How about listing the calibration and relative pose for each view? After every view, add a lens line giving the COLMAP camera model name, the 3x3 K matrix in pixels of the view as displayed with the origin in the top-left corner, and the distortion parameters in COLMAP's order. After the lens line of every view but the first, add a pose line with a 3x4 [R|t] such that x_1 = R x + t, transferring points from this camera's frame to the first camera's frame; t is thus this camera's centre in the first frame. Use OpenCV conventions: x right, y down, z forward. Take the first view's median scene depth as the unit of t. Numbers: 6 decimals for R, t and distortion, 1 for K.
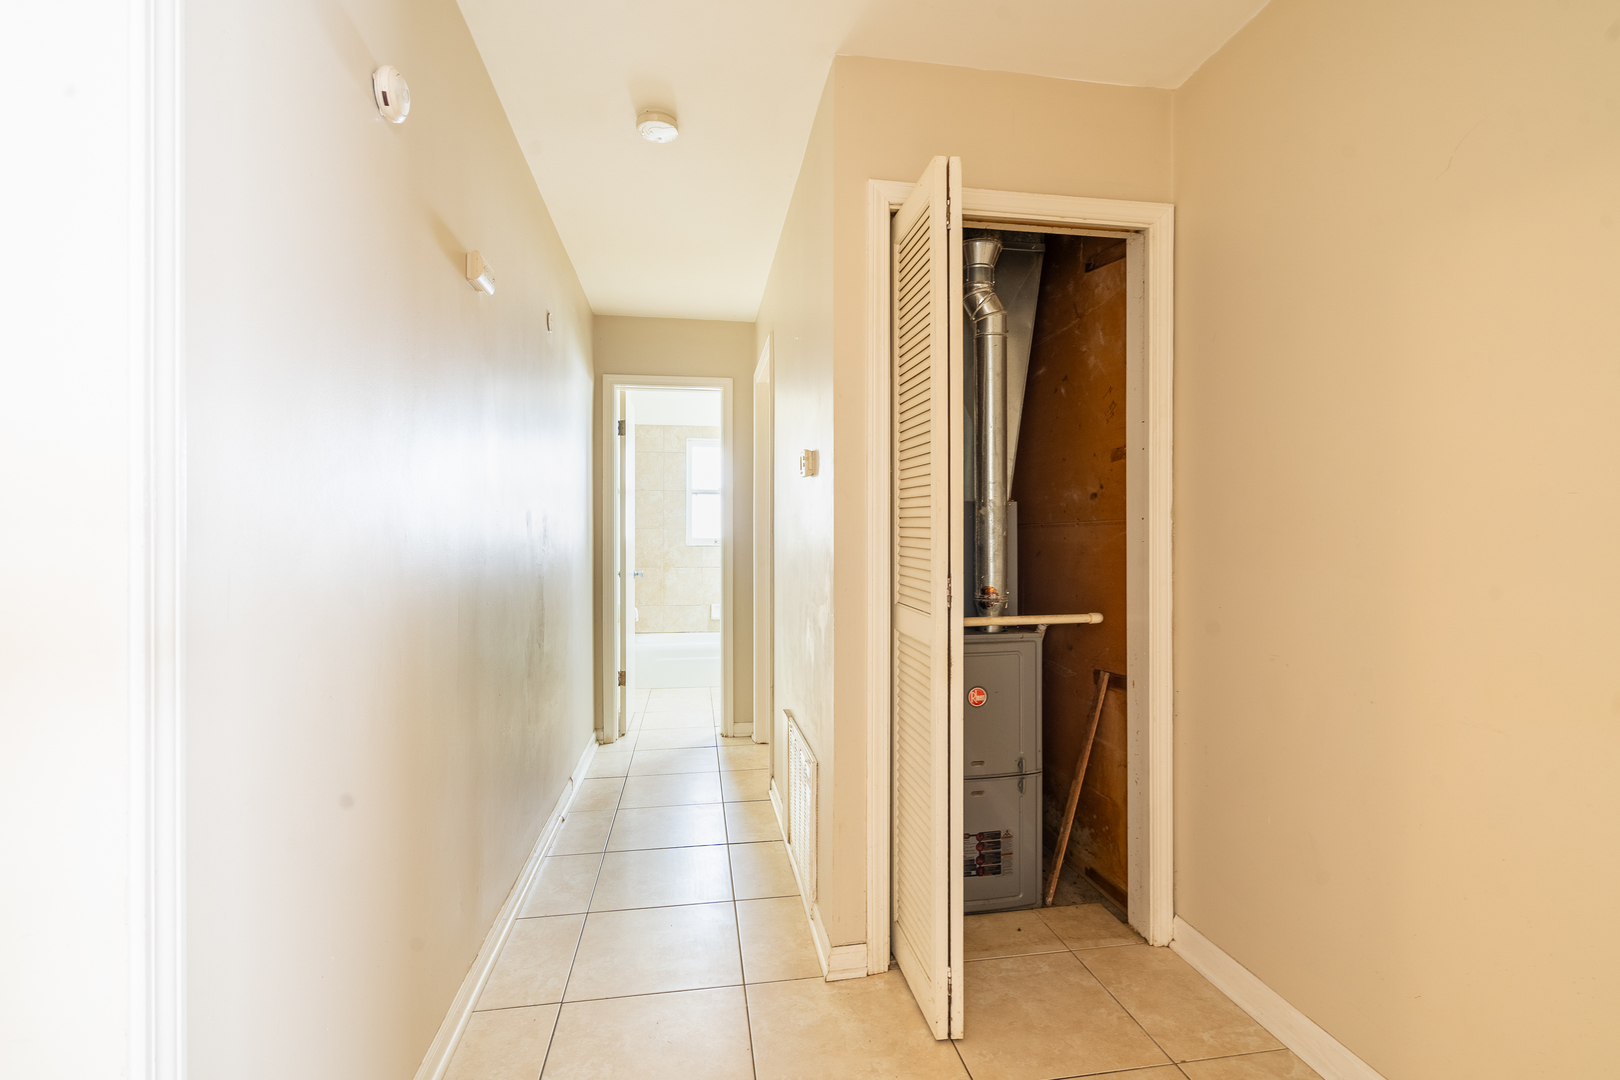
lens RADIAL K [[744.2, 0, 812.5], [0, 744.2, 540.9], [0, 0, 1]] dist [-0.002400, -0.000690]
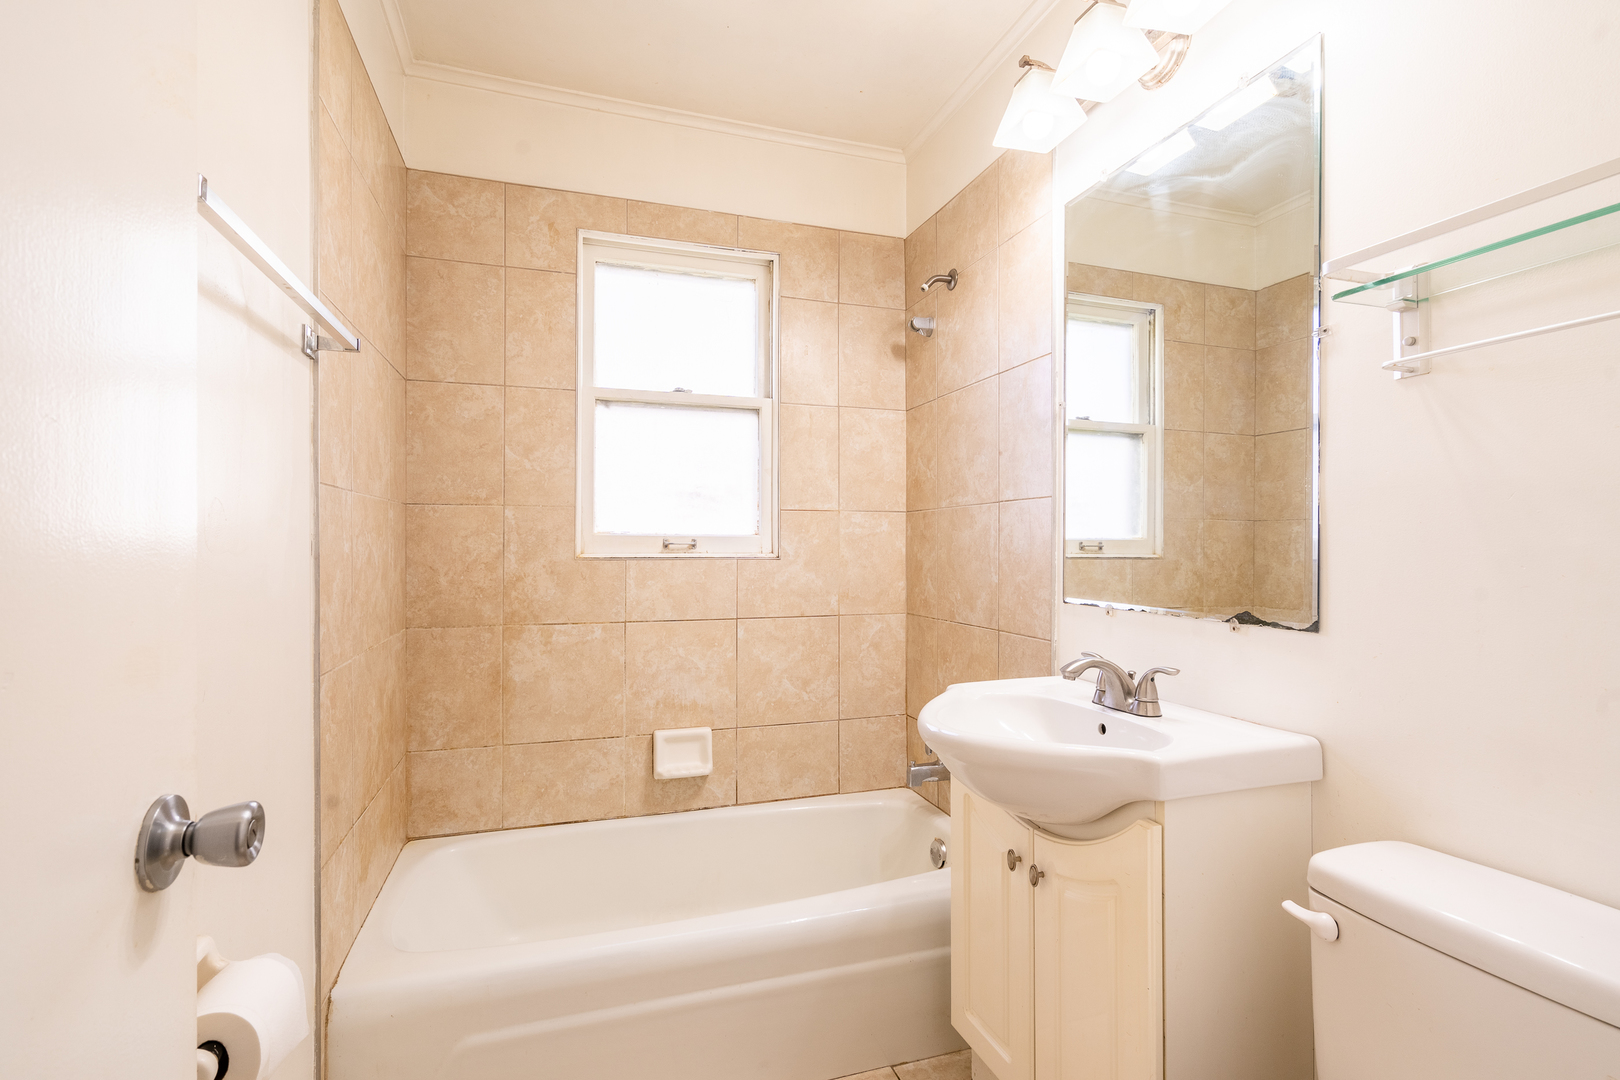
lens RADIAL K [[744.2, 0, 807.9], [0, 744.2, 541.0], [0, 0, 1]] dist [-0.002400, -0.000690]
pose [[0.988323, 0.002915, 0.152347, -0.119138], [-0.003136, 0.999994, 0.001208, -0.001454], [-0.152343, -0.001672, 0.988326, 0.660638]]
